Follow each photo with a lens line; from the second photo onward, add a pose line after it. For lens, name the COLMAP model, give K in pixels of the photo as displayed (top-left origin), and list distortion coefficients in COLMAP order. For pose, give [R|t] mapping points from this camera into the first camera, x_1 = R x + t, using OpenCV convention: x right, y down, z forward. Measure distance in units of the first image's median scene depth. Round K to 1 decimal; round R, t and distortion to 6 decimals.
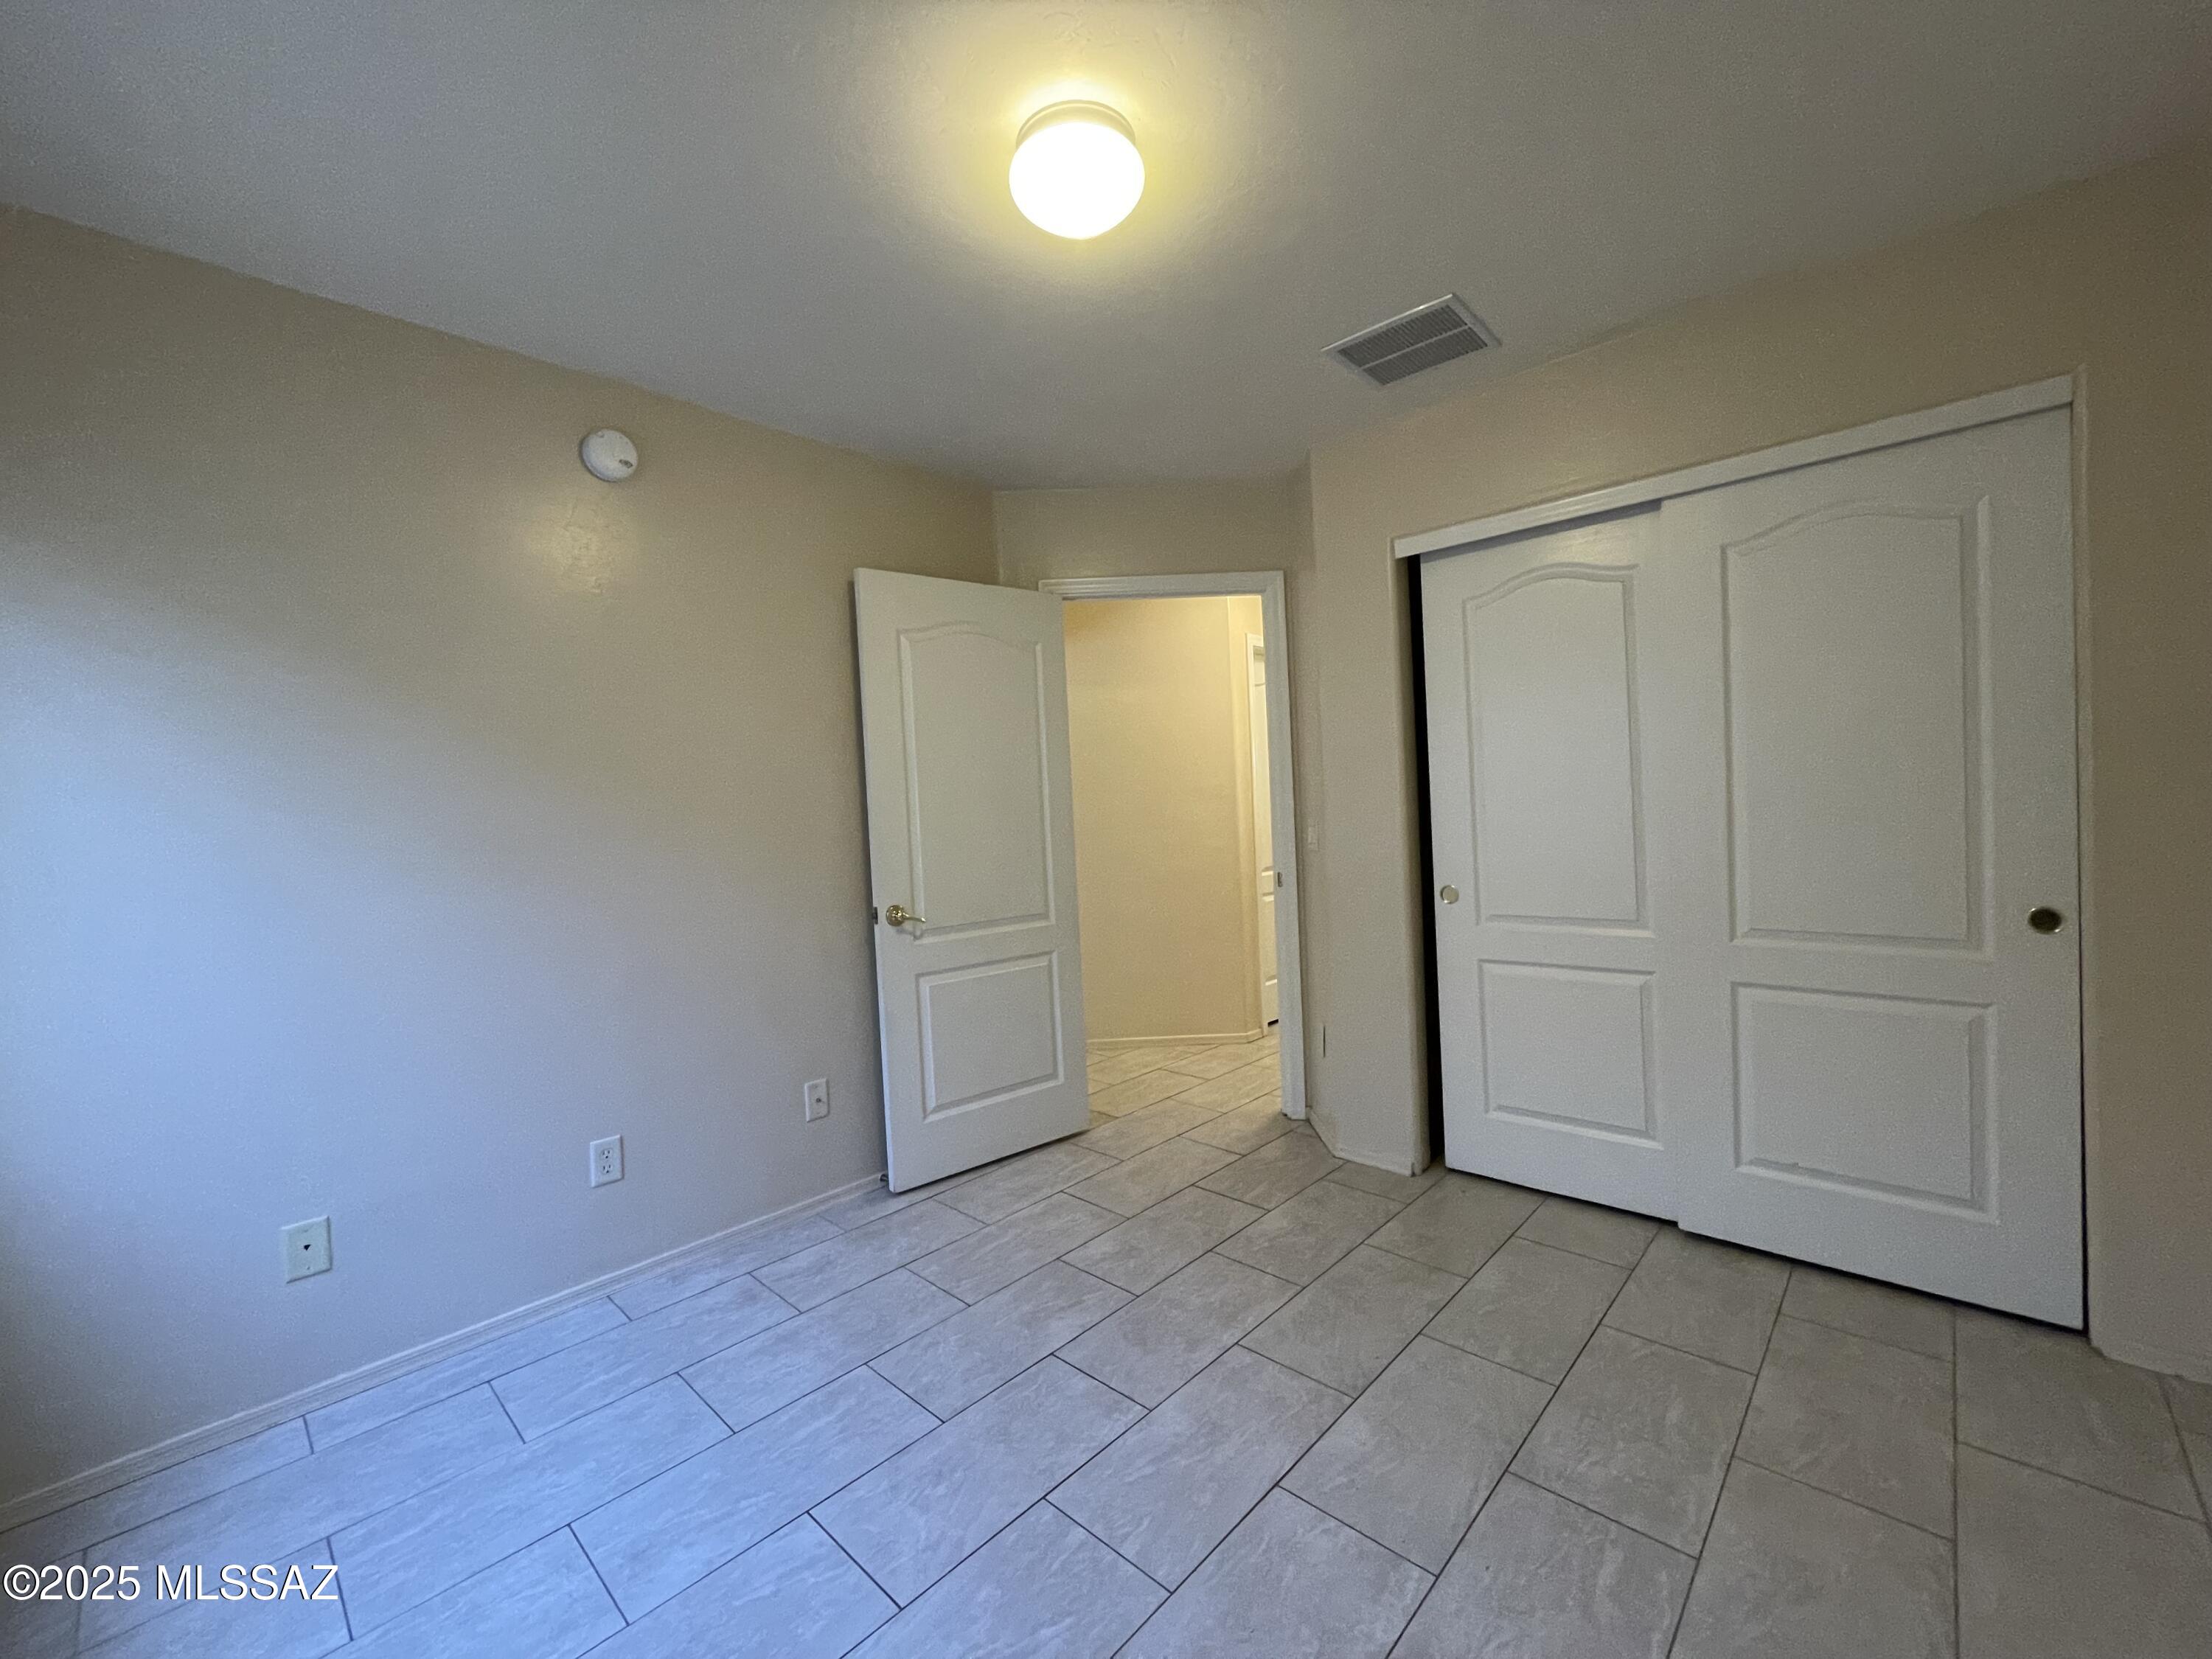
lens RADIAL K [[892.0, 0, 1097.1], [0, 892.0, 835.3], [0, 0, 1]] dist [-0.000685, -0.000180]
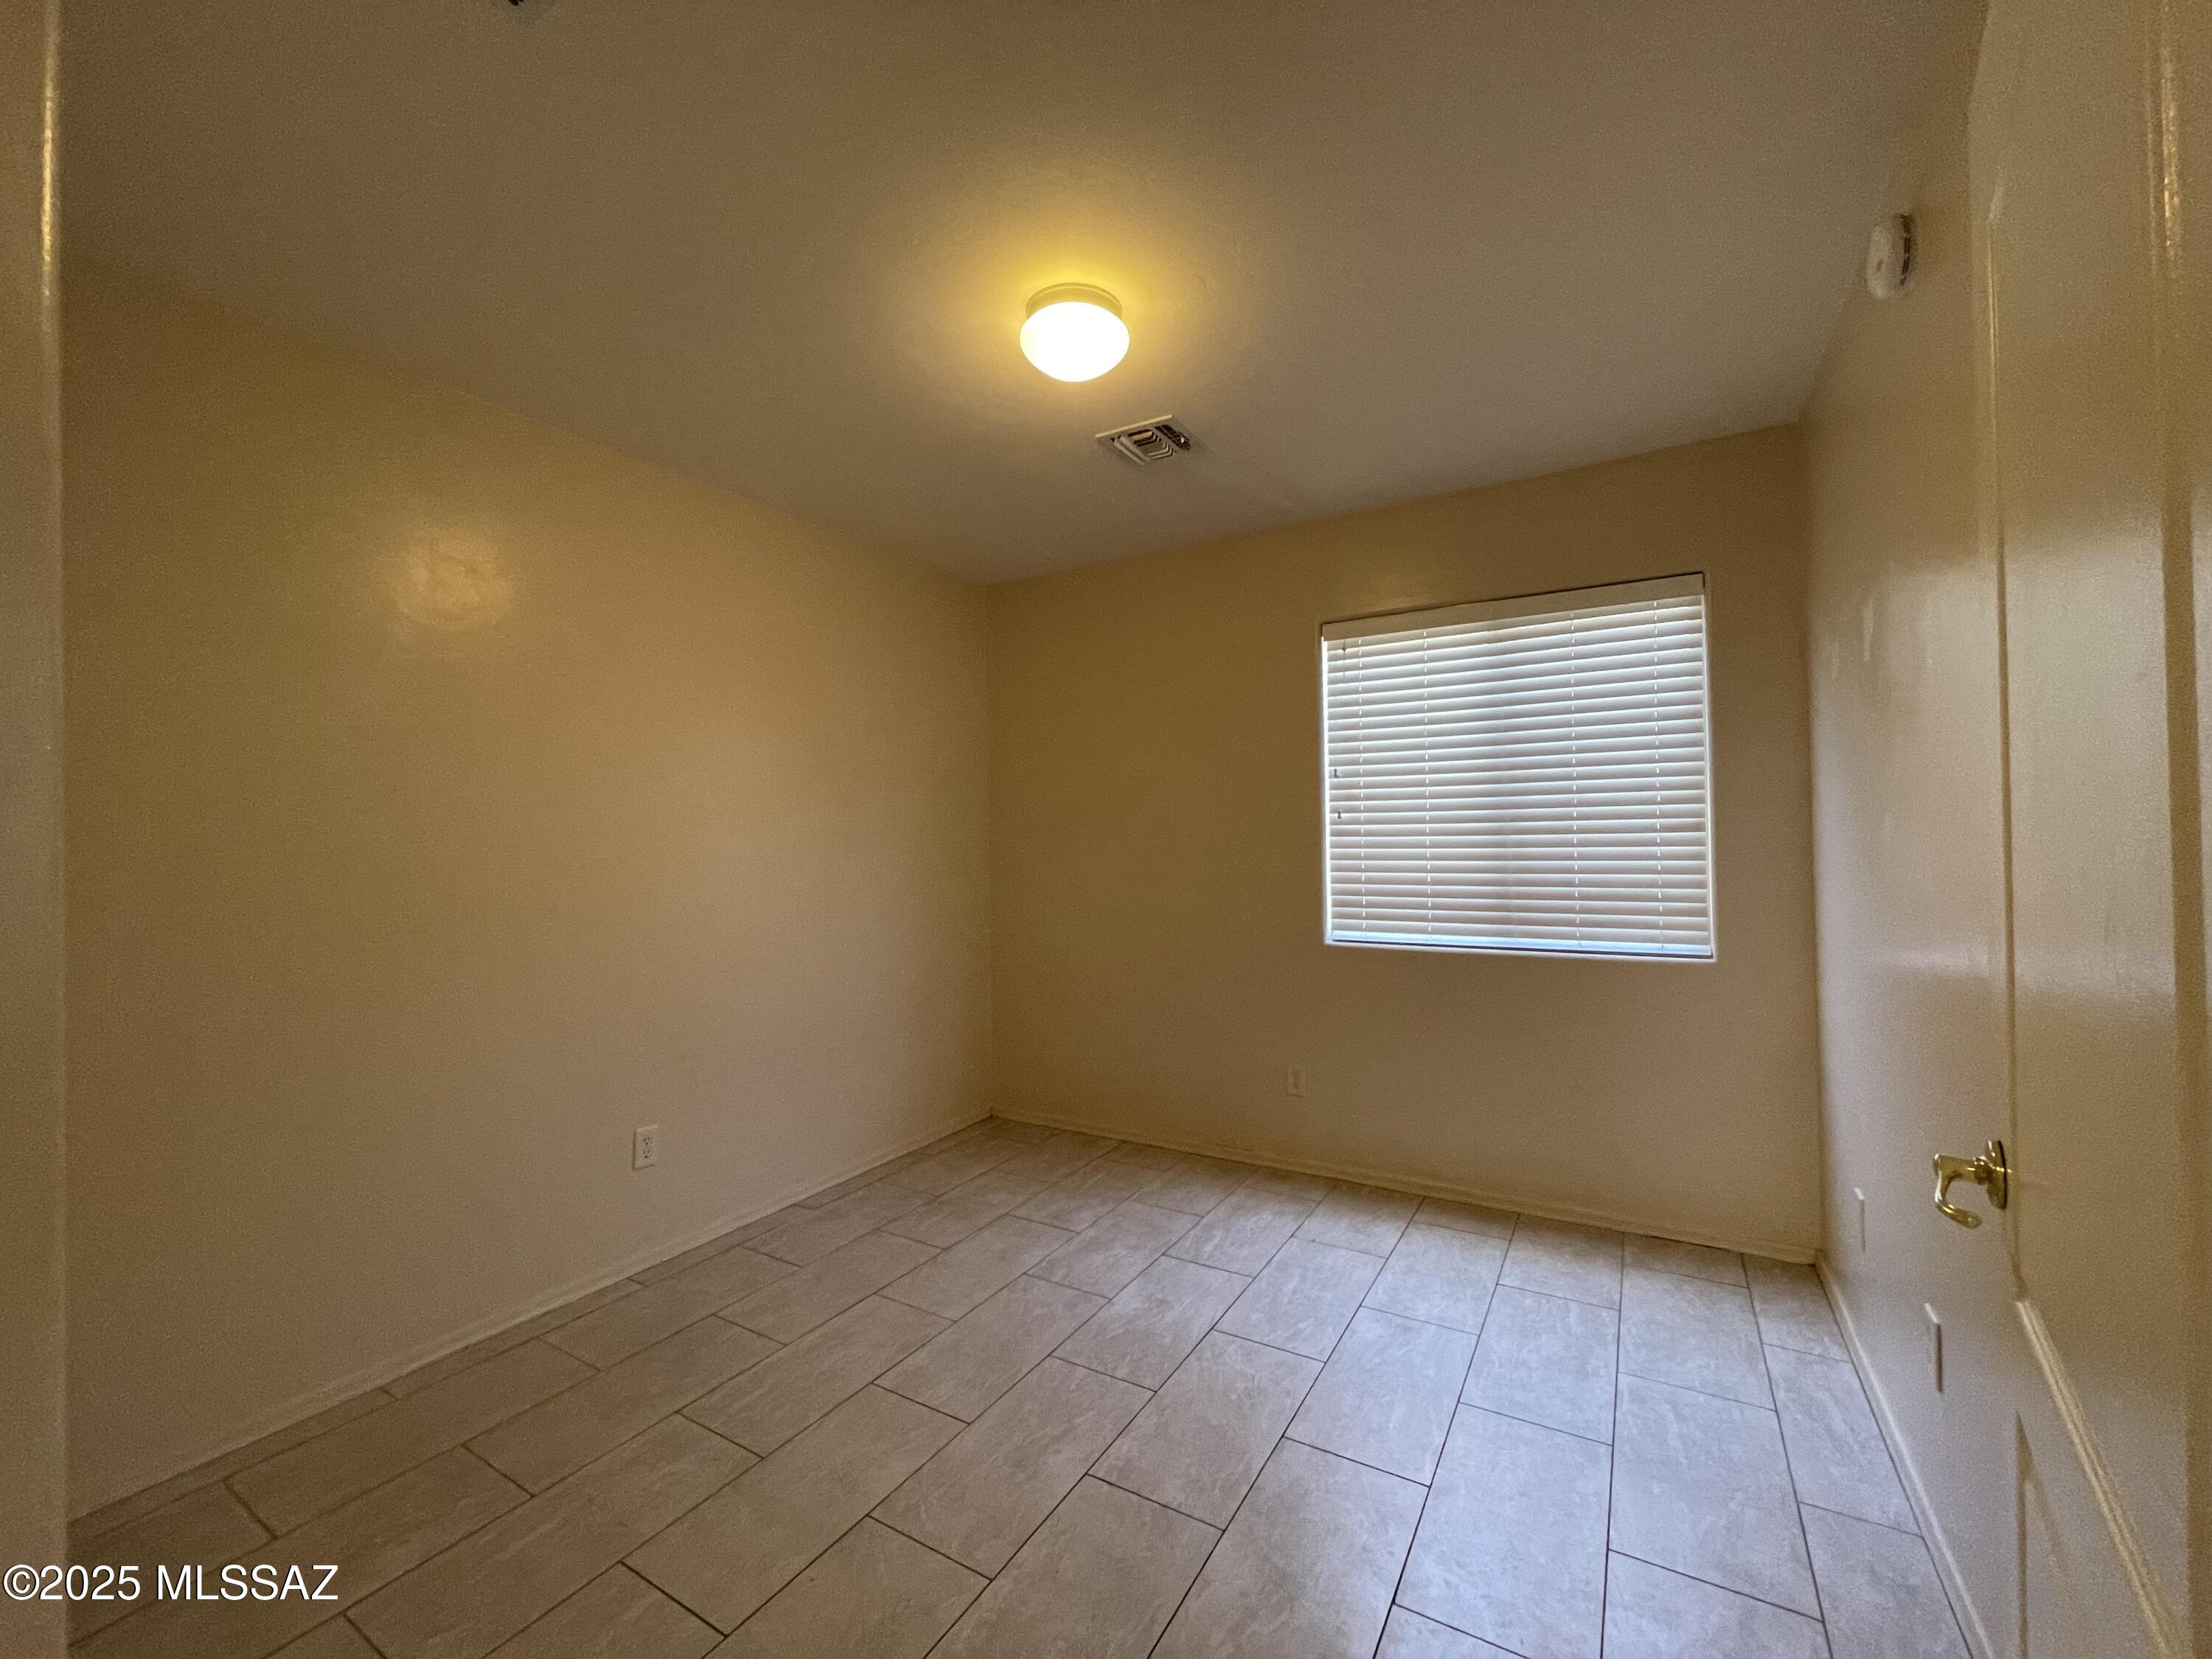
lens RADIAL K [[892.0, 0, 1107.2], [0, 892.0, 836.4], [0, 0, 1]] dist [-0.000685, -0.000180]
pose [[-0.974100, 0.055422, -0.219220, 0.227944], [0.049644, 0.998261, 0.031782, -0.081836], [0.220600, 0.020076, -0.975158, 2.073208]]
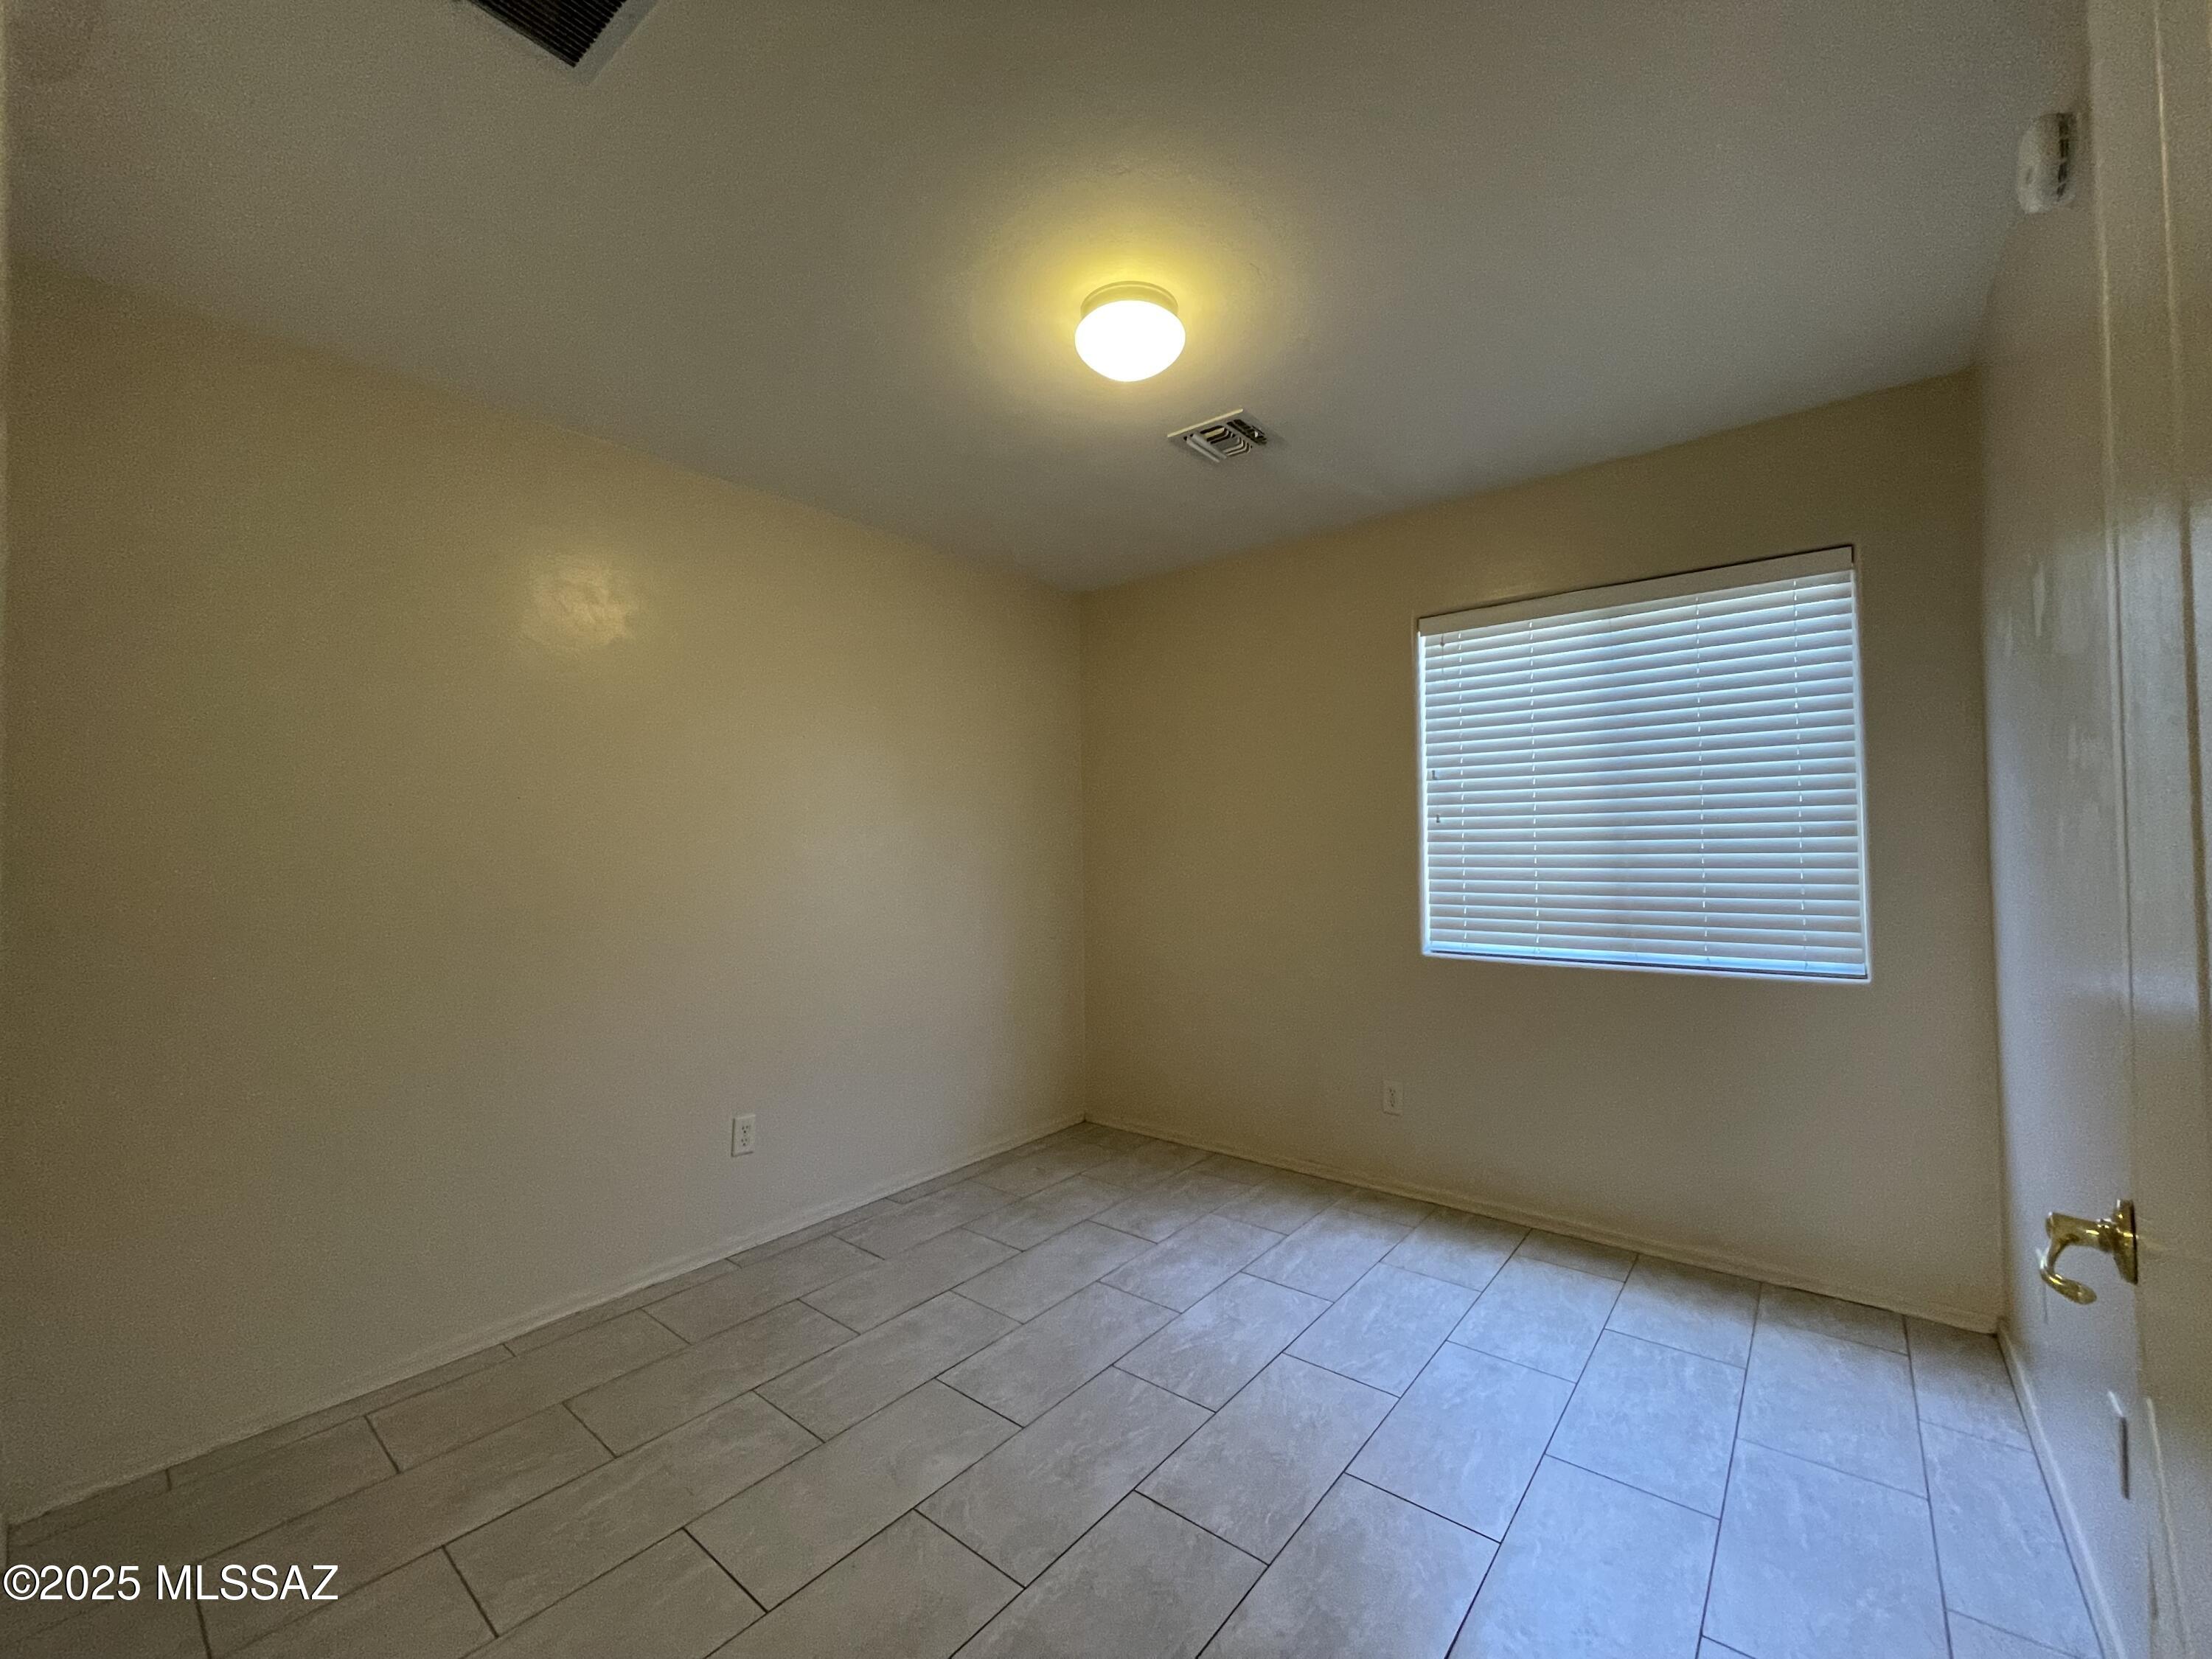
lens RADIAL K [[892.0, 0, 1108.1], [0, 892.0, 837.3], [0, 0, 1]] dist [-0.000685, -0.000180]
pose [[-0.995410, 0.053784, -0.079158, 0.134193], [0.052626, 0.998475, 0.016651, -0.070551], [0.079933, 0.012409, -0.996723, 2.071610]]
